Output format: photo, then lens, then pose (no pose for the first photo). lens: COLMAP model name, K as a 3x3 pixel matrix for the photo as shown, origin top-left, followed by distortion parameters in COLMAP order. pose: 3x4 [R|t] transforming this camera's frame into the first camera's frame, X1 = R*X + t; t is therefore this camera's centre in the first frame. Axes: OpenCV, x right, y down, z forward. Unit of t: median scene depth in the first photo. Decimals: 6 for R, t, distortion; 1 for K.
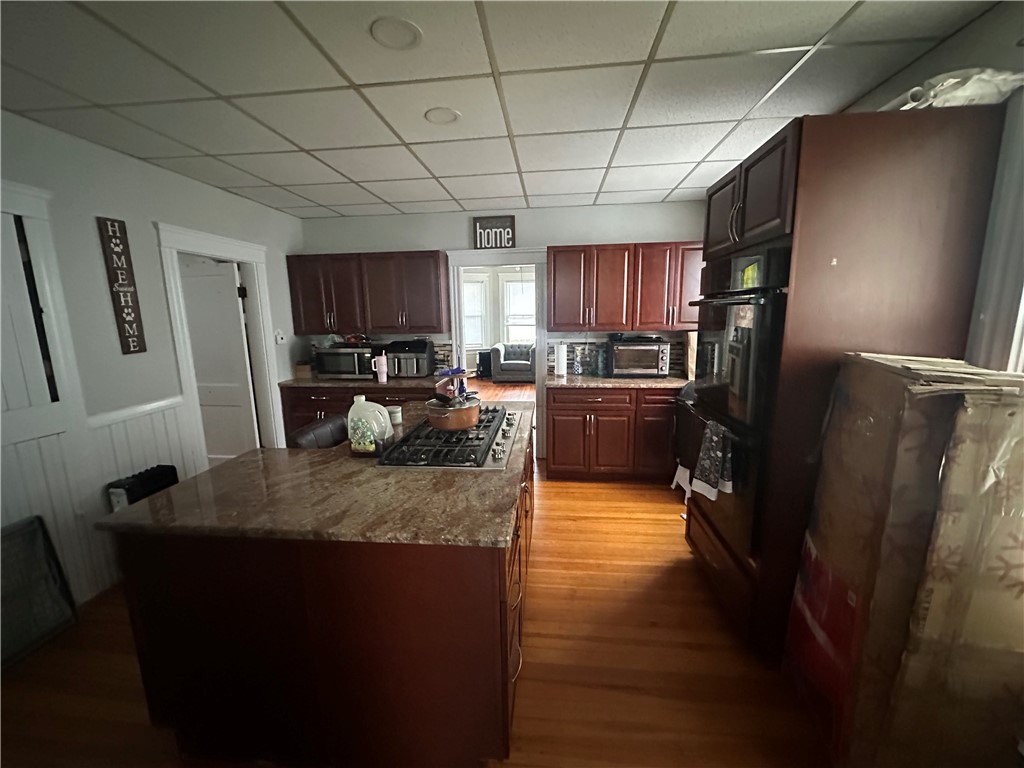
lens RADIAL K [[409.1, 0, 511.6], [0, 409.1, 385.1], [0, 0, 1]] dist [0.001395, 0.000255]
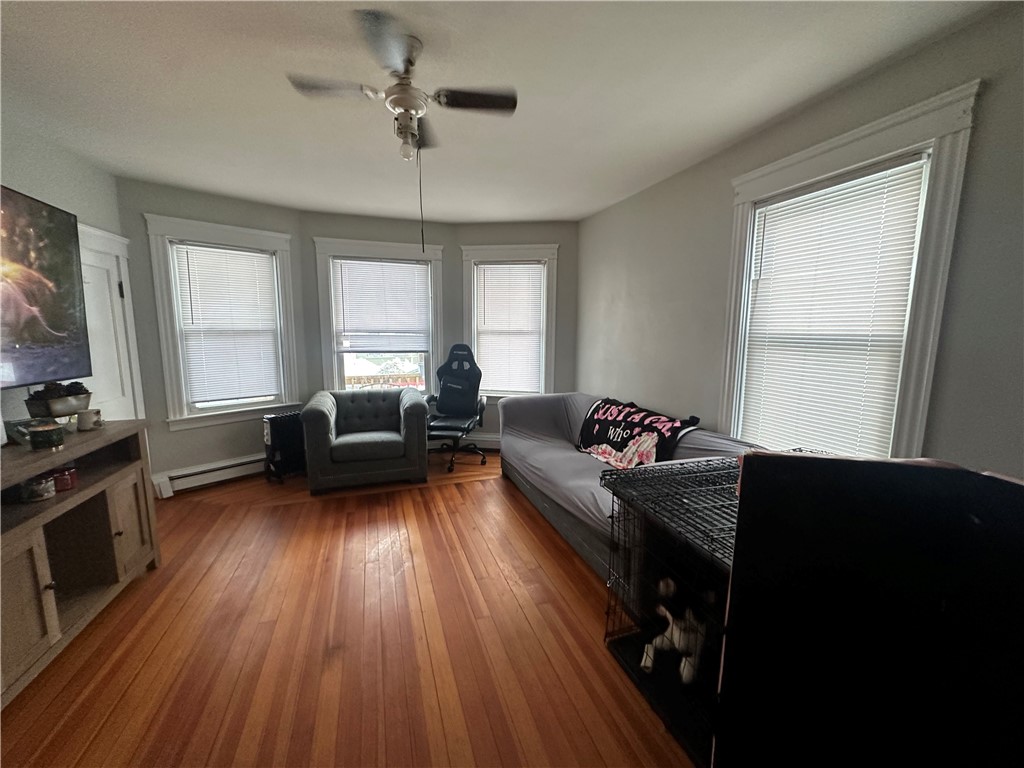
lens RADIAL K [[409.1, 0, 511.4], [0, 409.1, 385.8], [0, 0, 1]] dist [0.001395, 0.000255]
pose [[0.908955, -0.030523, 0.415775, -0.028651], [0.046194, 0.998549, -0.027681, -0.089278], [-0.414327, 0.044367, 0.909046, 0.517612]]
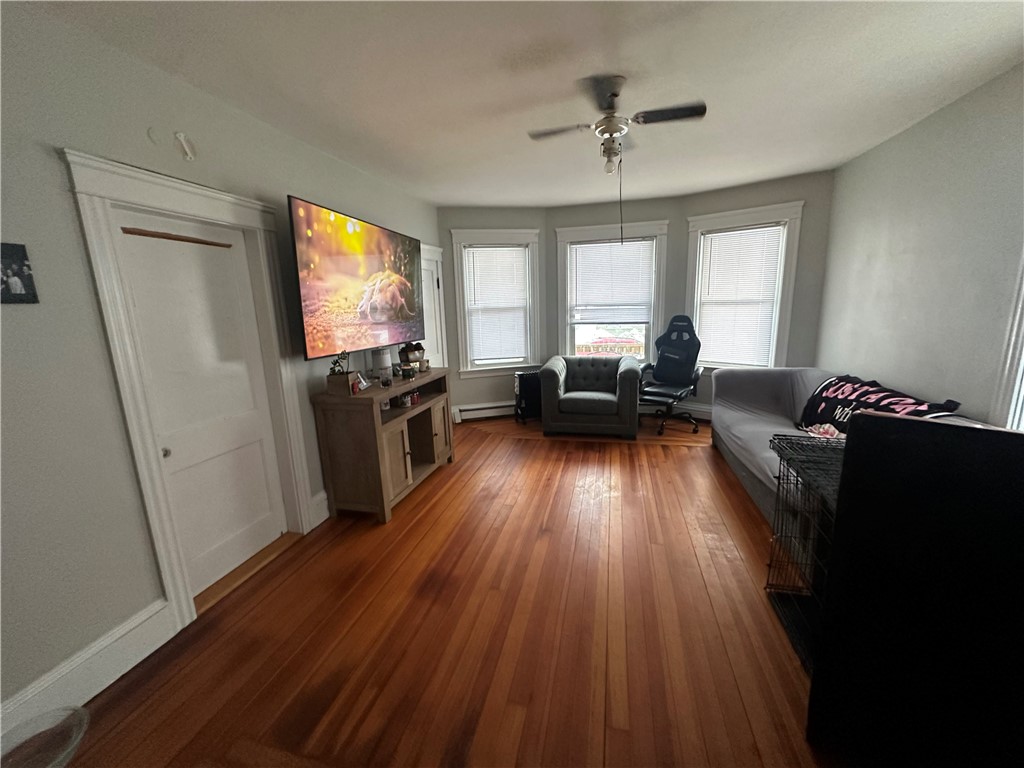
lens RADIAL K [[409.1, 0, 520.6], [0, 409.1, 383.5], [0, 0, 1]] dist [0.001395, 0.000255]
pose [[0.992815, 0.016277, -0.118546, -0.012805], [-0.013040, 0.999522, 0.028032, -0.082471], [0.118945, -0.026284, 0.992553, 0.454167]]
